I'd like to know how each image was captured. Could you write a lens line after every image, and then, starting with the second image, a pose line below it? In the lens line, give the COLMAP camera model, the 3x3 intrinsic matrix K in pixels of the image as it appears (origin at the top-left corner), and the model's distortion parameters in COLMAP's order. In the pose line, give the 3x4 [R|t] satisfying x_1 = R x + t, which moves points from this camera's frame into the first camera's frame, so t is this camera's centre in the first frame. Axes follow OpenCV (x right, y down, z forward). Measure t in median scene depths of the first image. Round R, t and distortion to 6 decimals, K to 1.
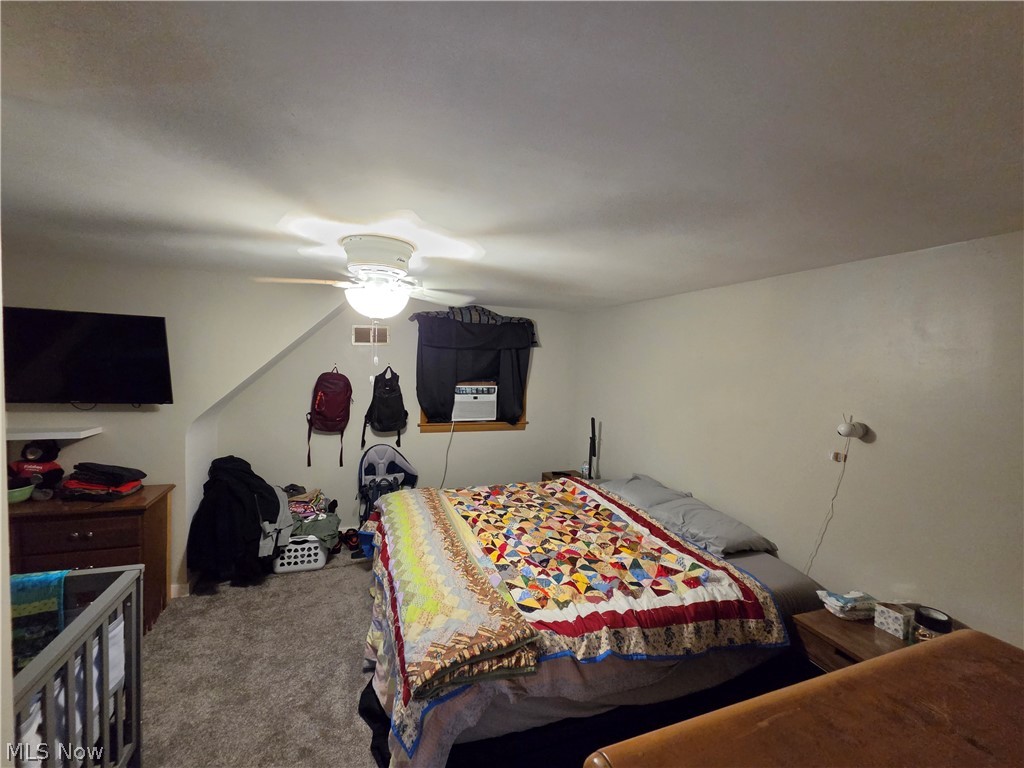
lens RADIAL K [[423.3, 0, 512.0], [0, 423.3, 384.0], [0, 0, 1]] dist [0.000565, 0.000049]
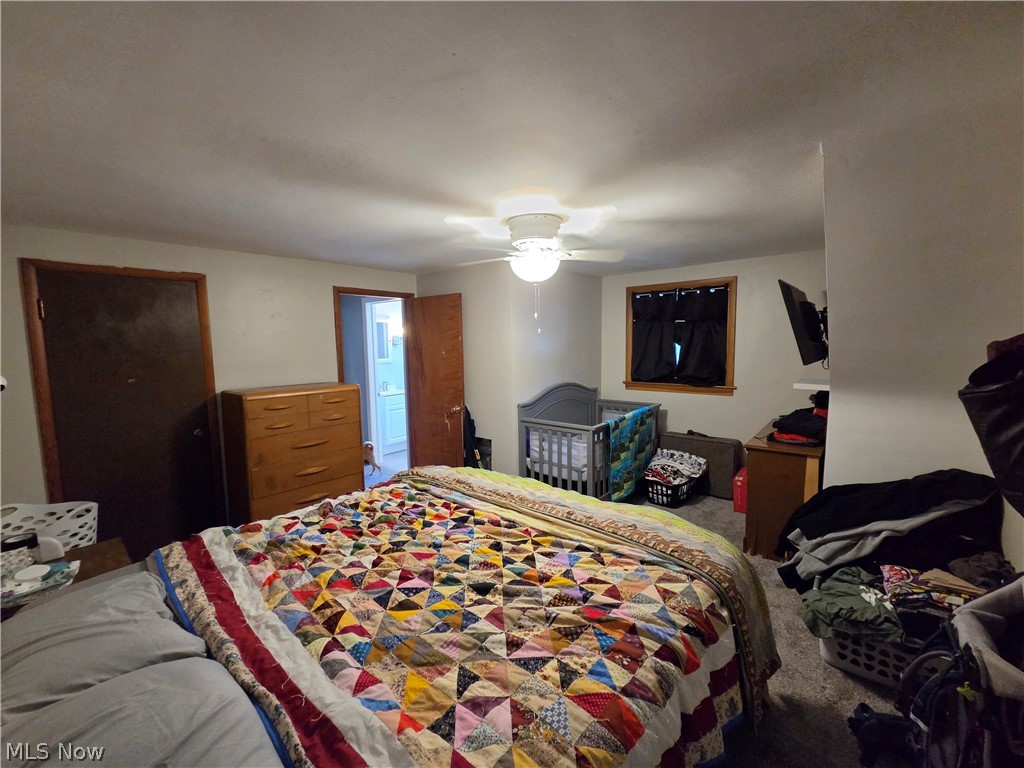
lens RADIAL K [[423.3, 0, 512.0], [0, 423.3, 384.0], [0, 0, 1]] dist [0.000565, 0.000049]
pose [[-0.870791, 0.020483, -0.491227, 0.230890], [-0.050884, 0.990012, 0.131483, -0.011519], [0.489014, 0.139490, -0.861051, 1.319243]]
